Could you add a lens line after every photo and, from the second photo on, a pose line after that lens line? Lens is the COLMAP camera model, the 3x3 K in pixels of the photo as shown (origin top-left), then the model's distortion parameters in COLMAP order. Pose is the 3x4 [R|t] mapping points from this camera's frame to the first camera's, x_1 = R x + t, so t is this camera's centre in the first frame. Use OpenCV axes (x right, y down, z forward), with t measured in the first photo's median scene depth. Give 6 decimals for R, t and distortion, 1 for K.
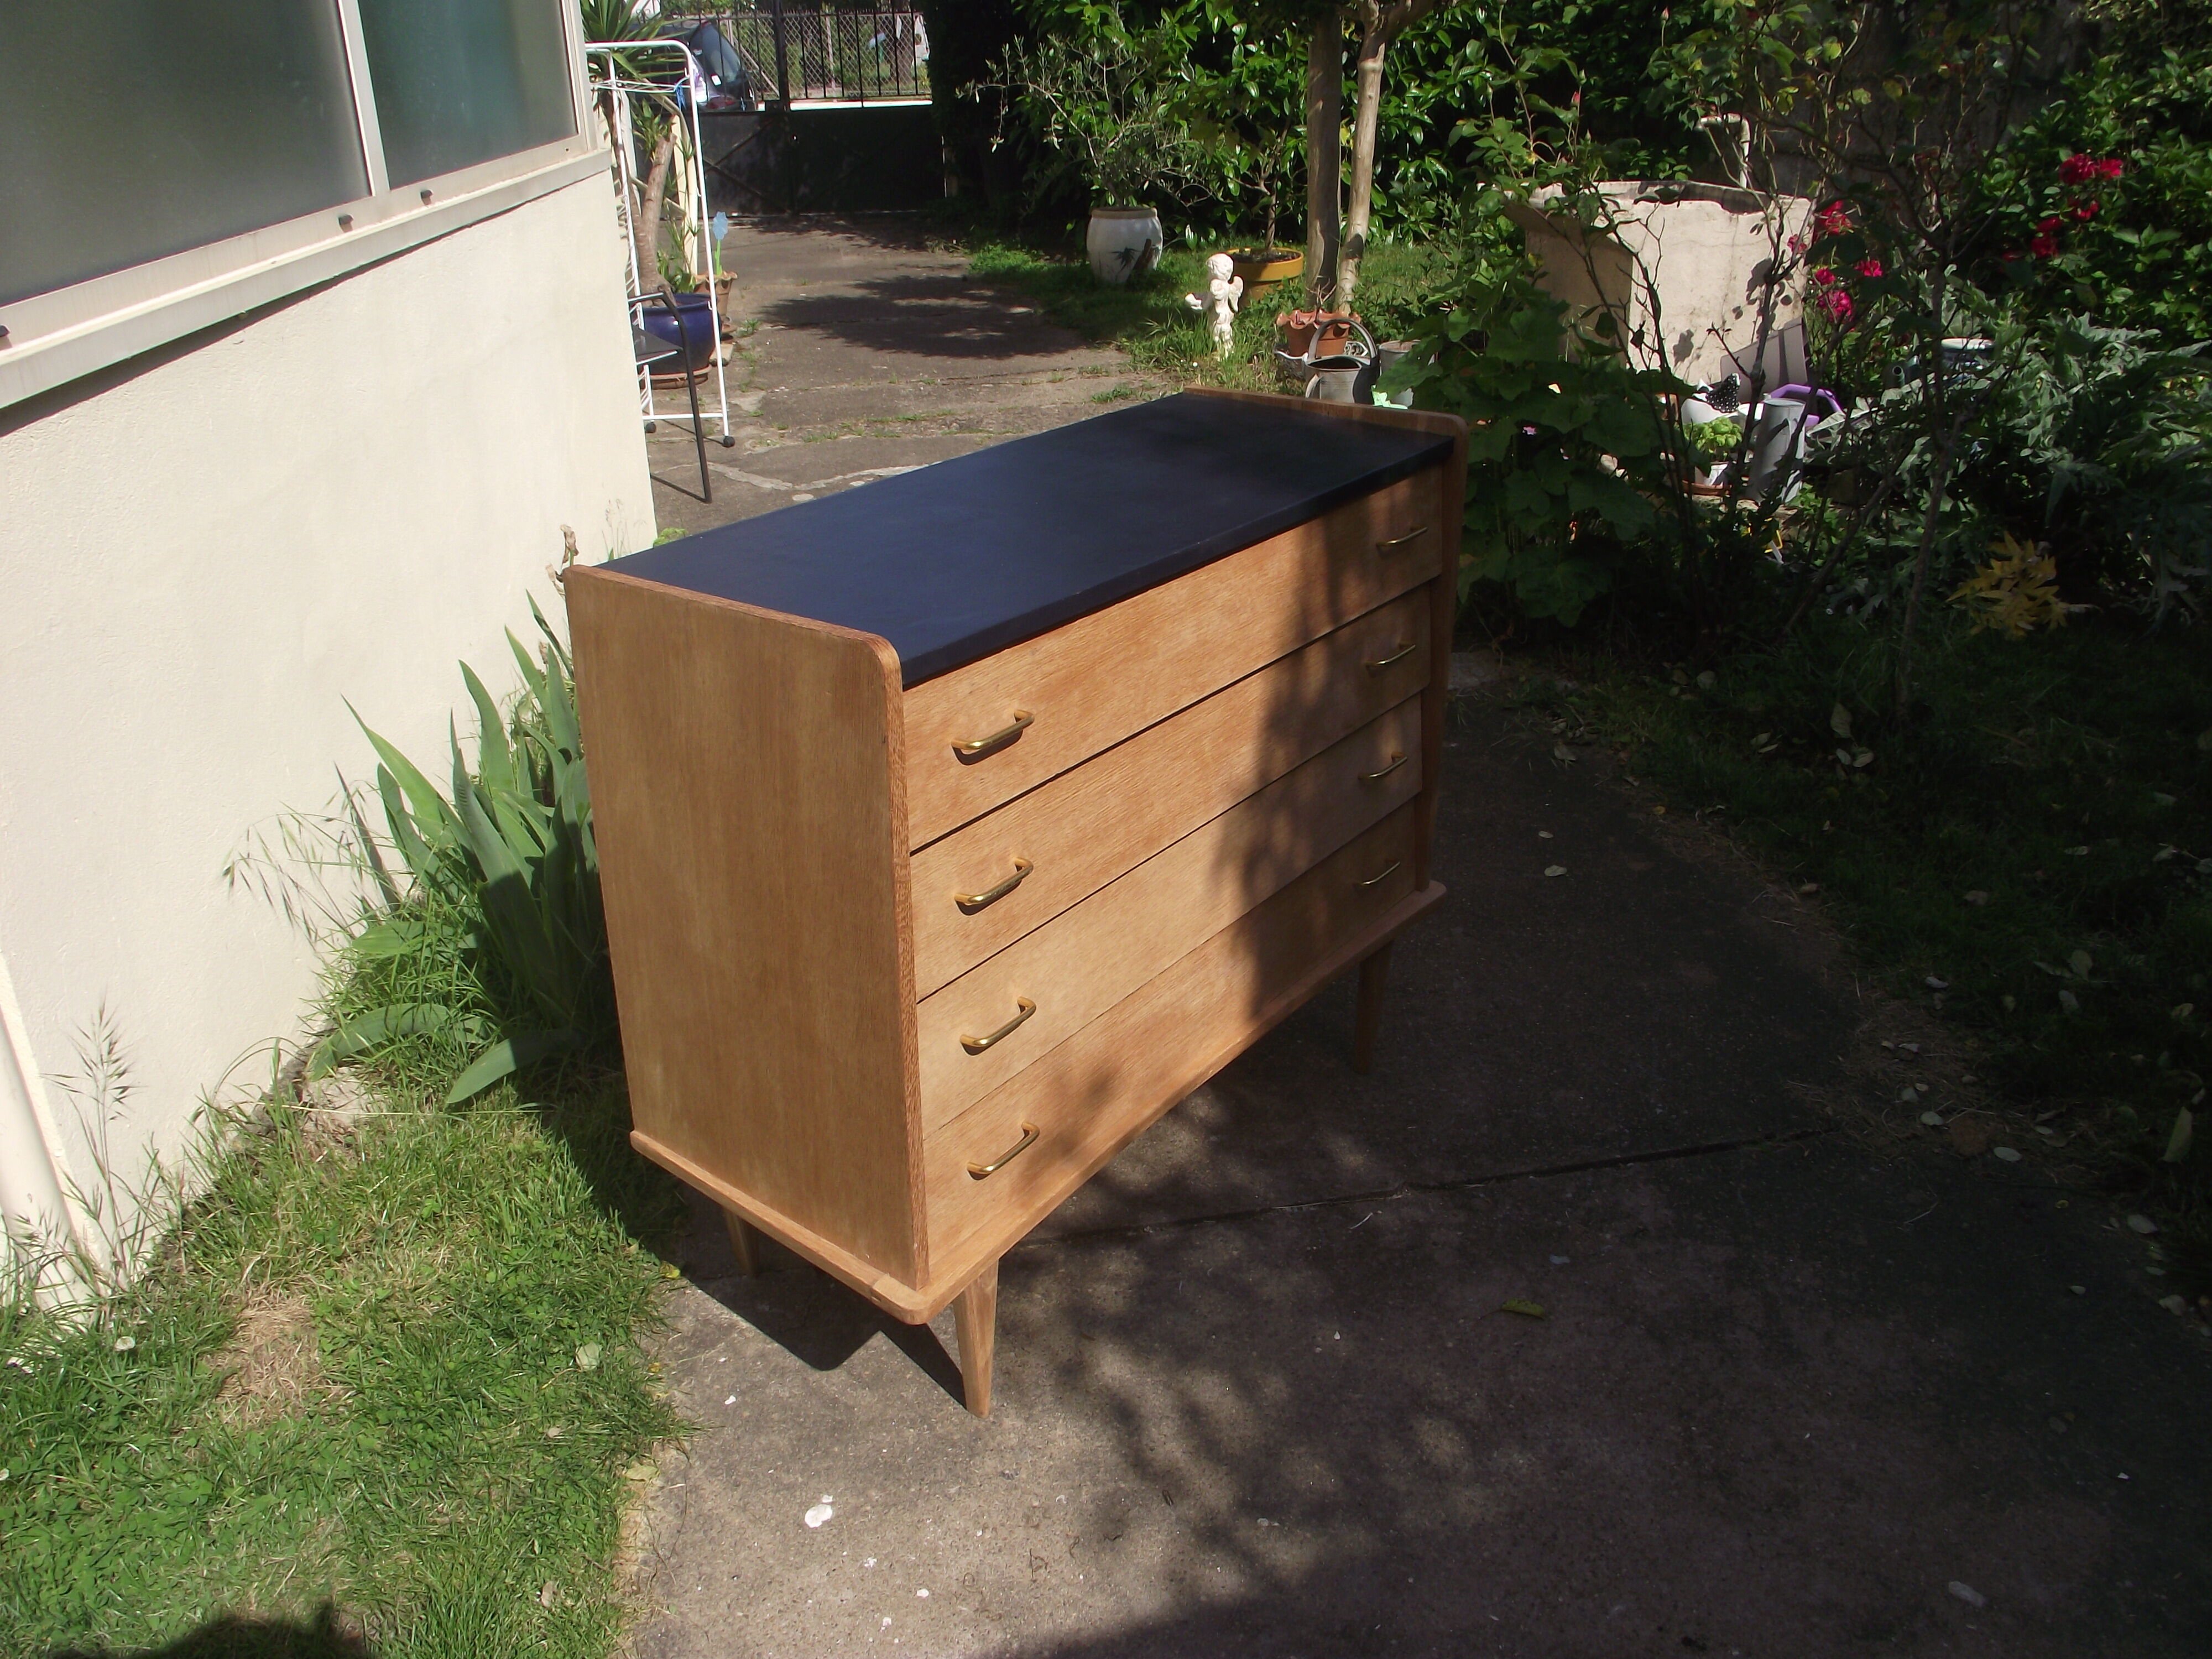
lens RADIAL K [[1707.1, 0, 1106.0], [0, 1707.1, 829.5], [0, 0, 1]] dist [-0.081839, 0.005321]
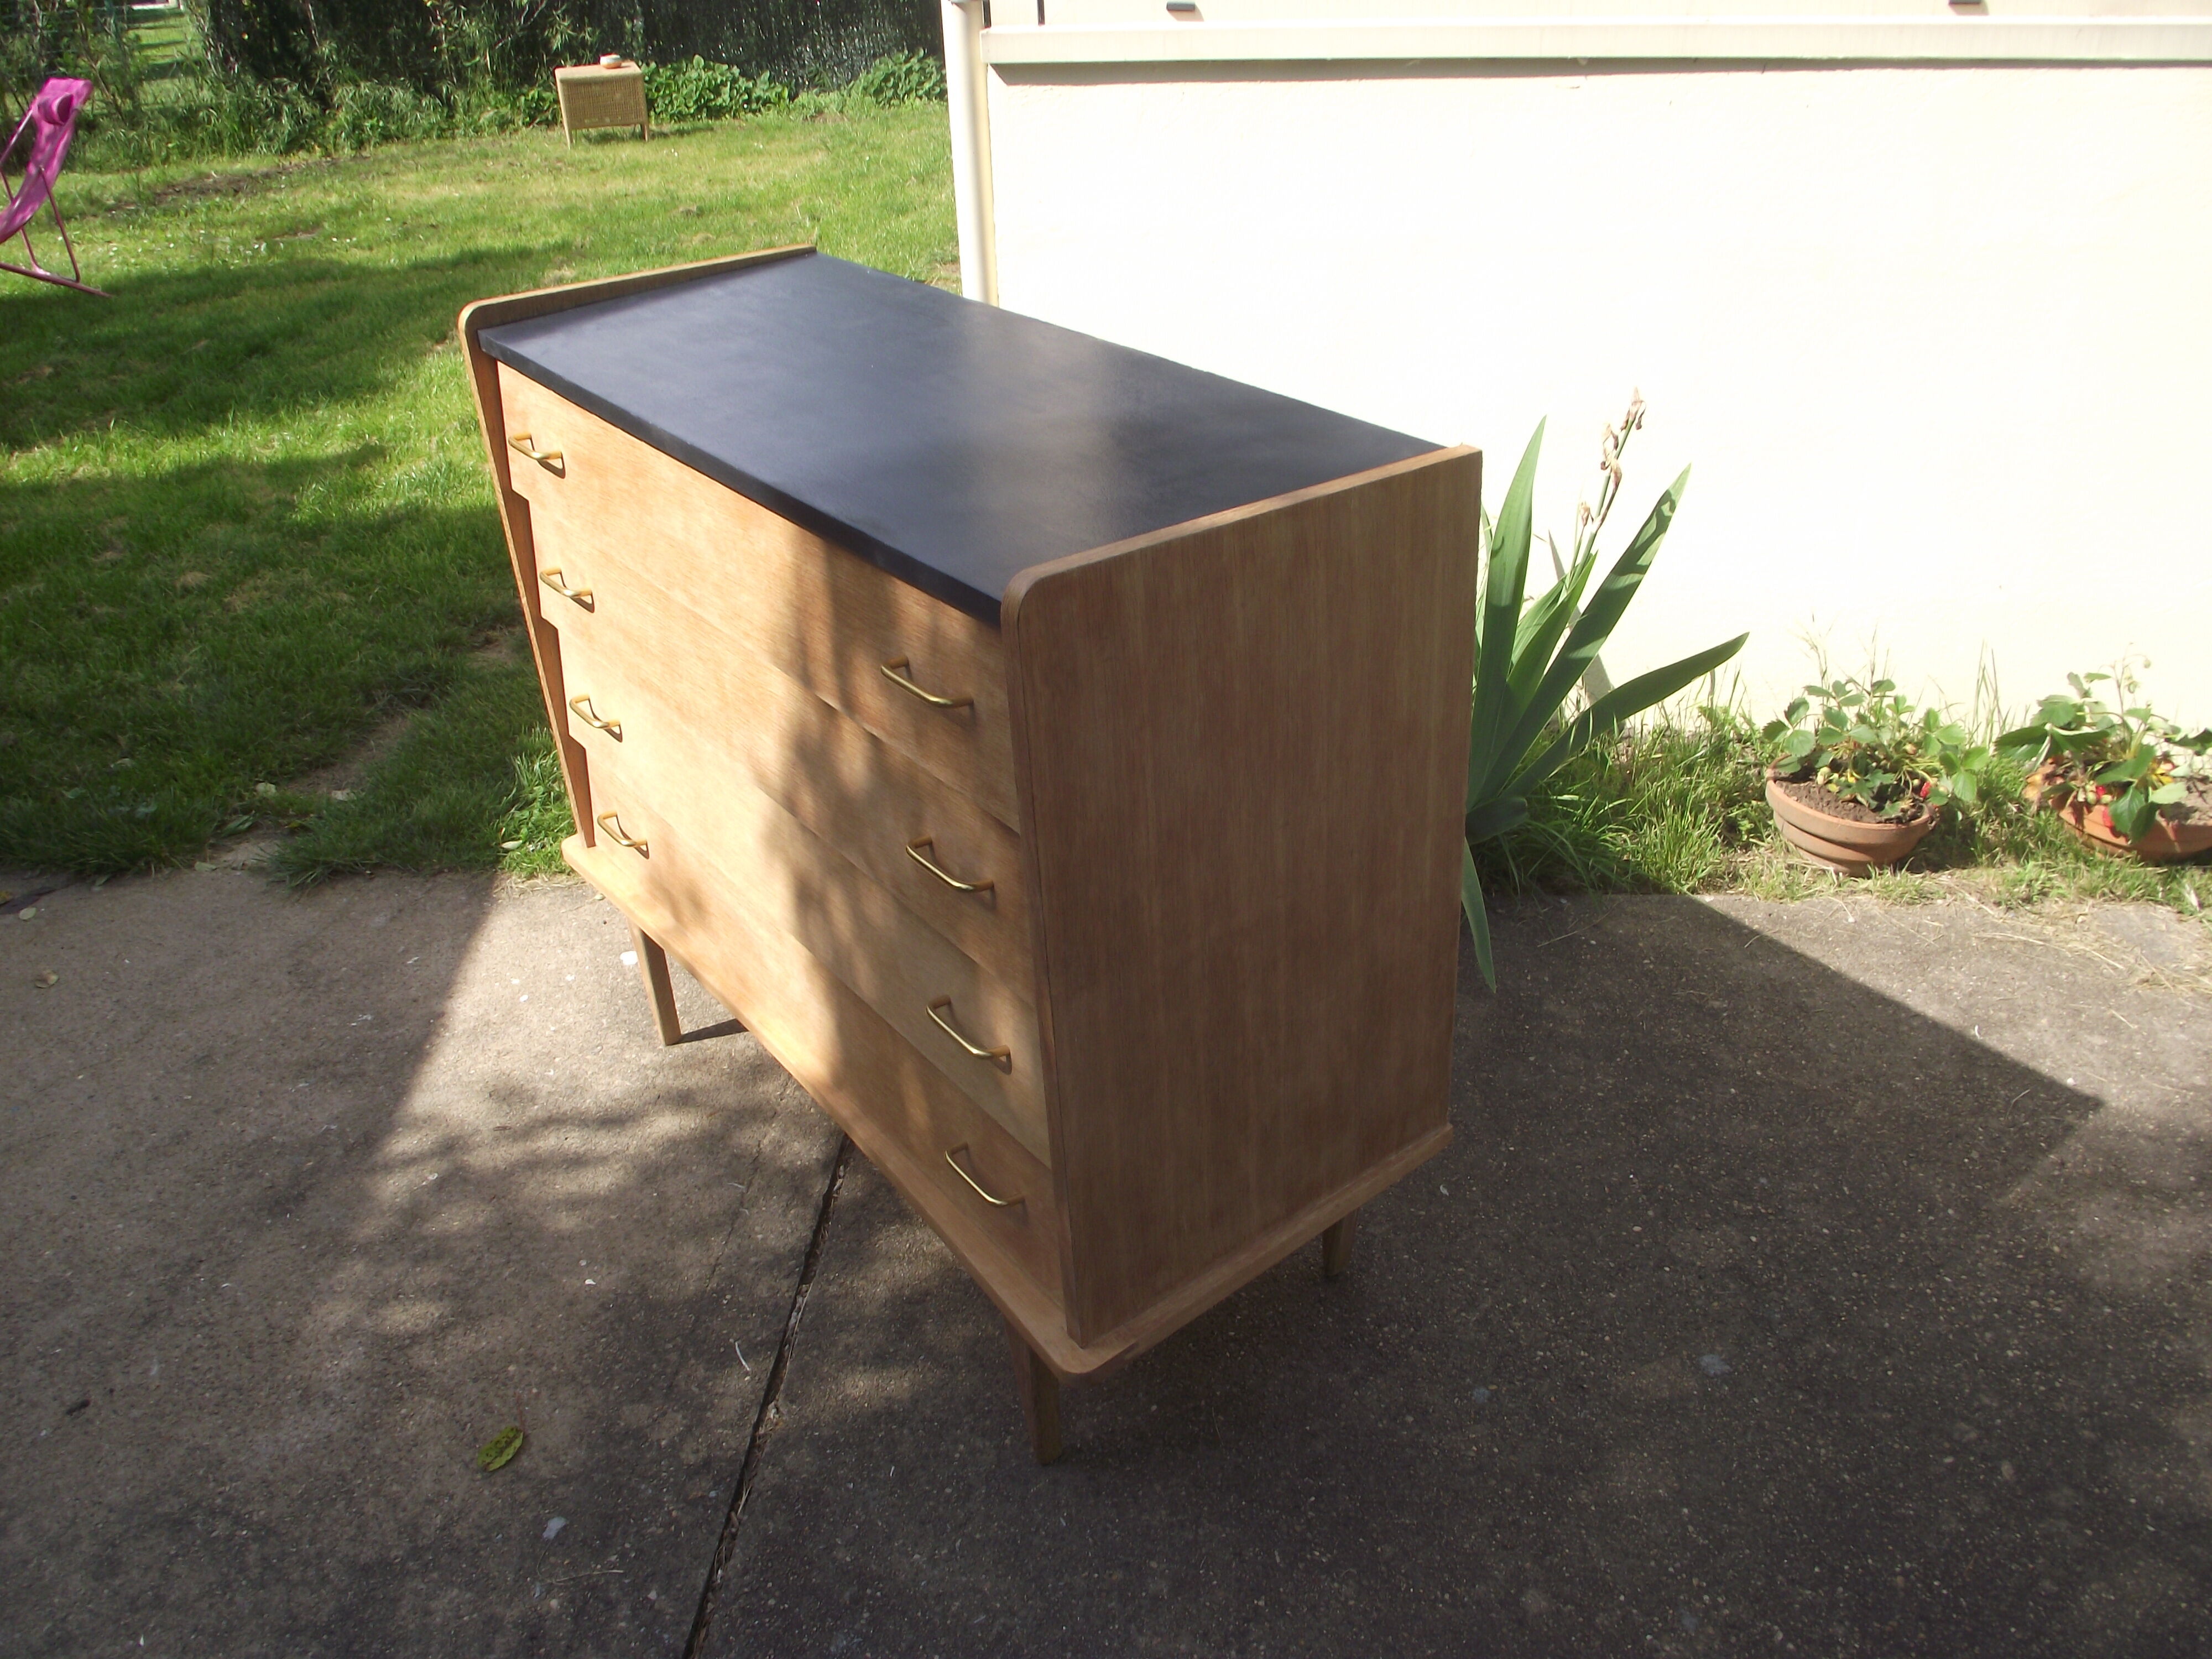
lens RADIAL K [[1719.5, 0, 1106.0], [0, 1719.5, 829.5], [0, 0, 1]] dist [-0.065894, 0.013895]
pose [[-0.268230, 0.505969, -0.819785, 0.670756], [-0.380211, 0.726288, 0.572666, -0.501013], [0.885151, 0.465297, -0.002437, 1.089342]]
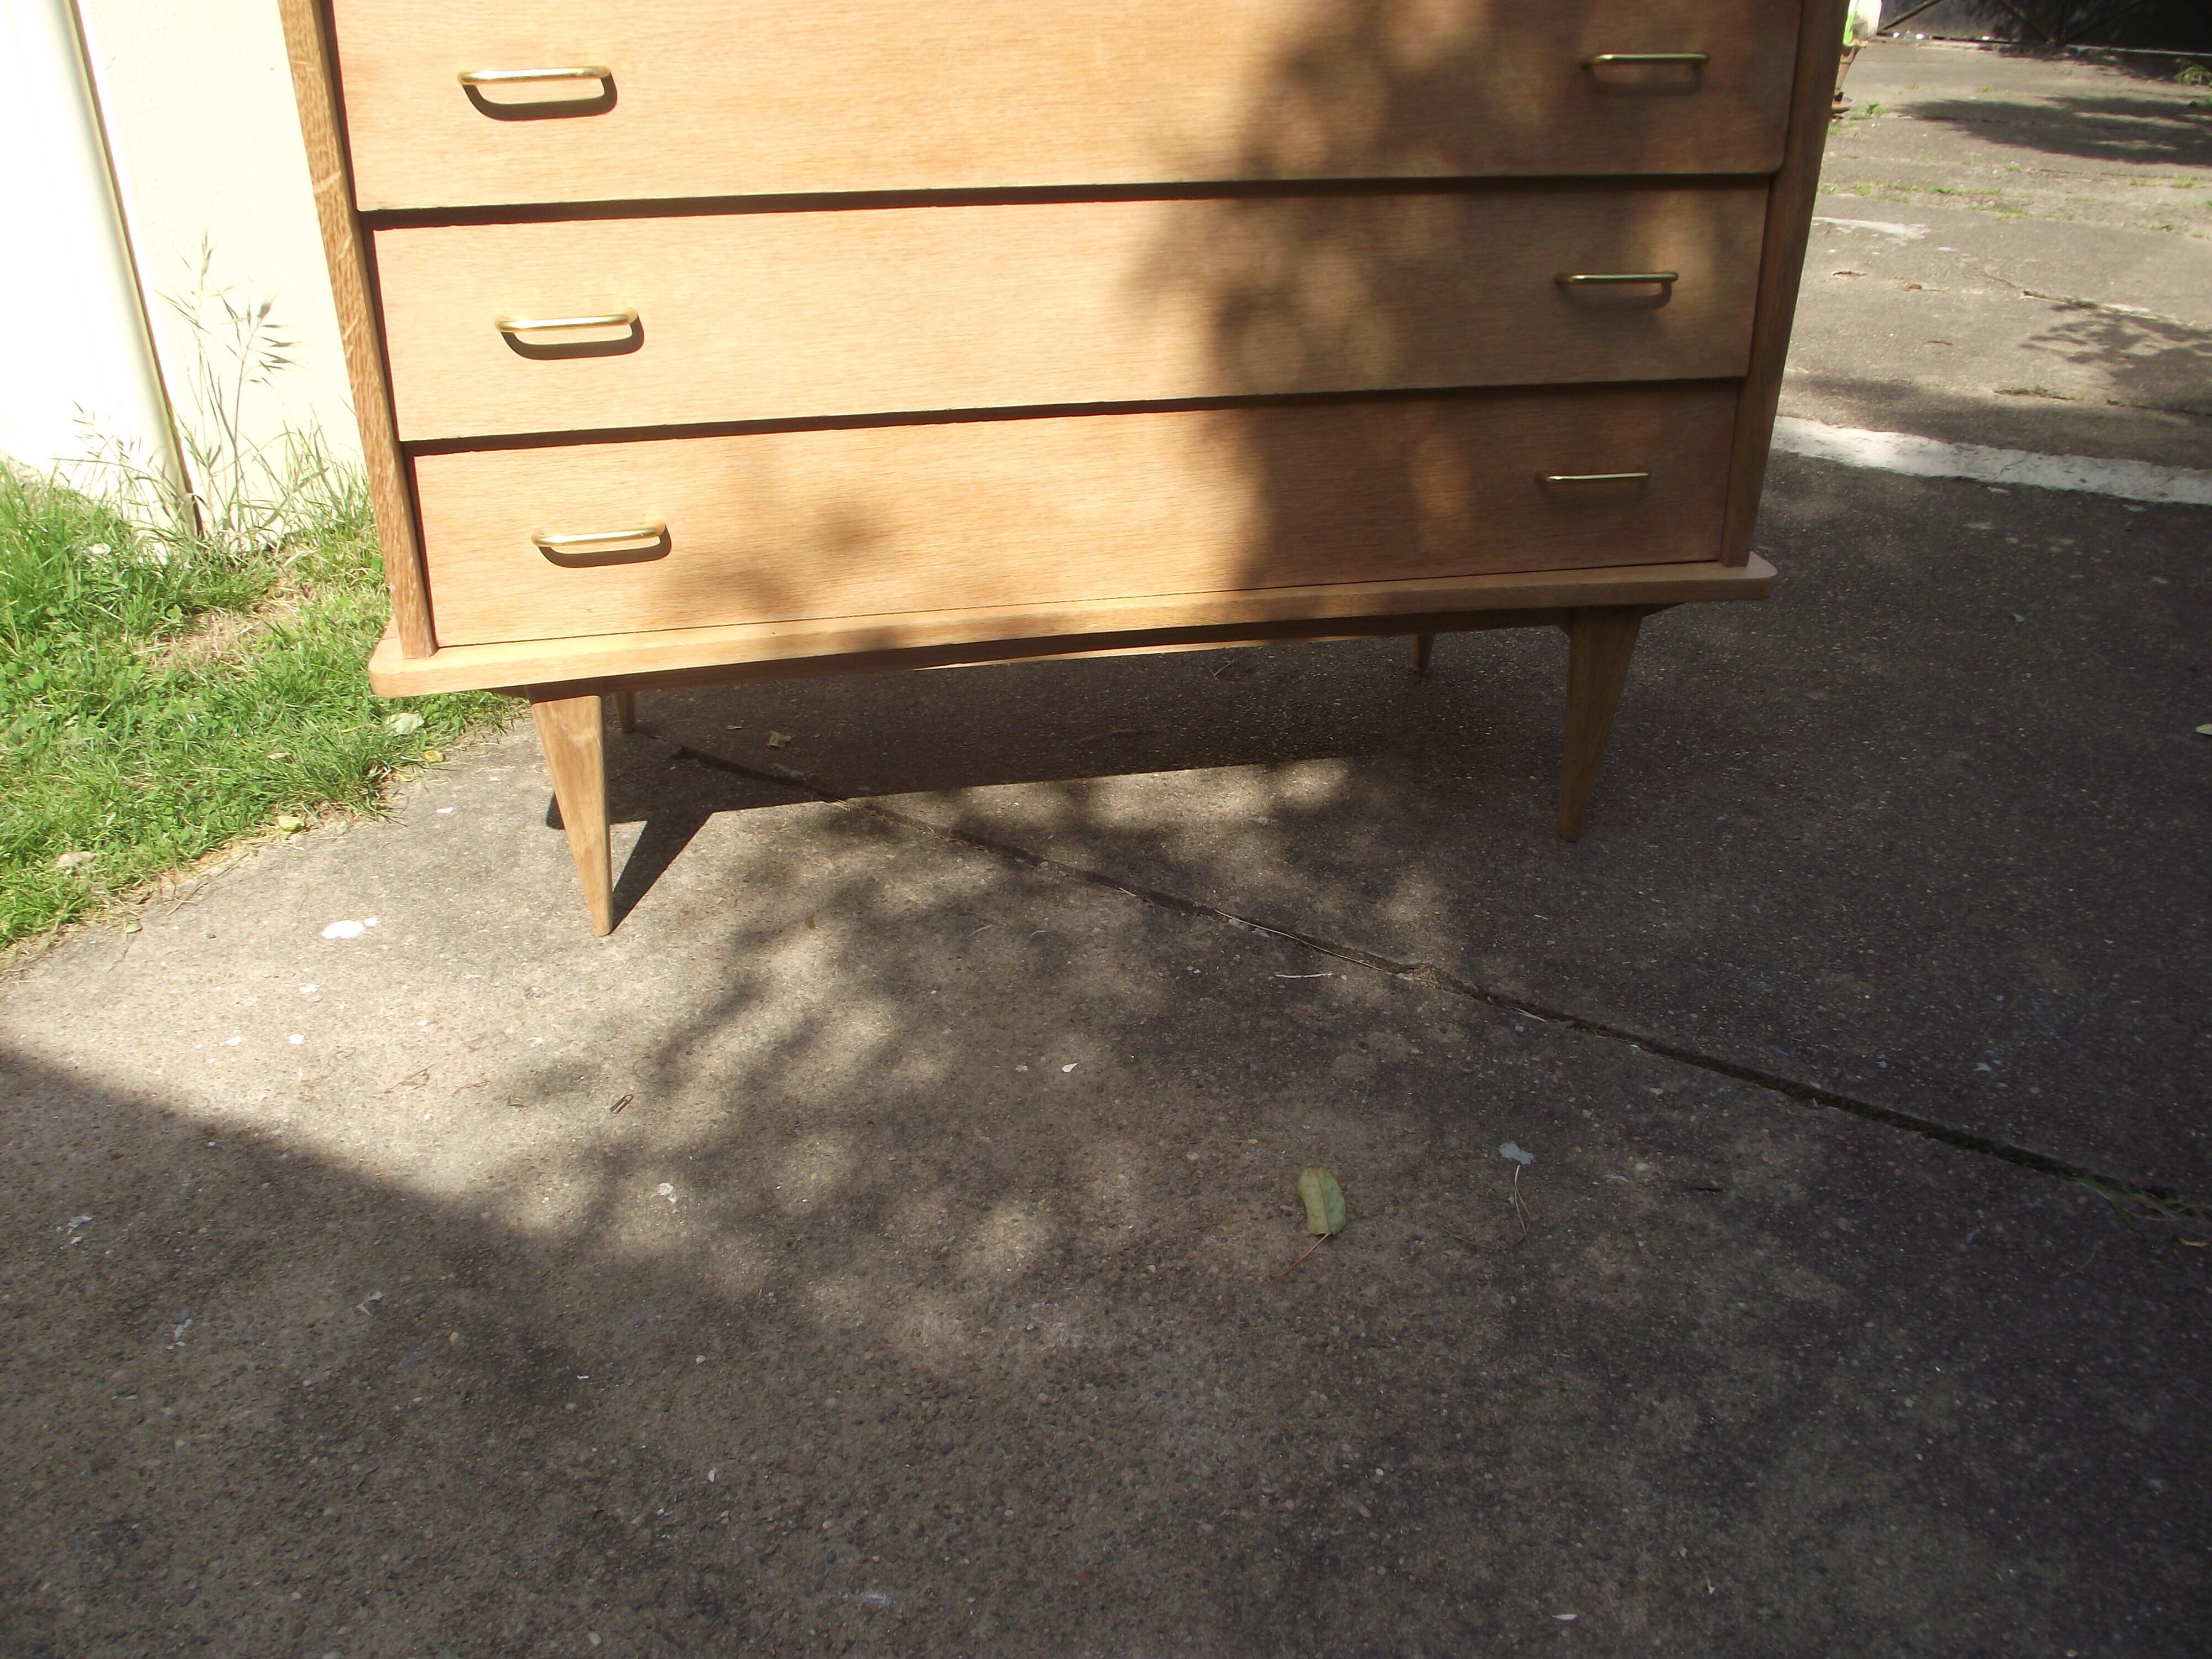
lens RADIAL K [[1719.5, 0, 1106.0], [0, 1719.5, 829.5], [0, 0, 1]] dist [-0.065894, 0.013895]
pose [[0.745958, 0.333564, -0.576439, 0.460958], [-0.300096, 0.941035, 0.156194, 0.110433], [0.594550, 0.056473, 0.802073, 0.473889]]
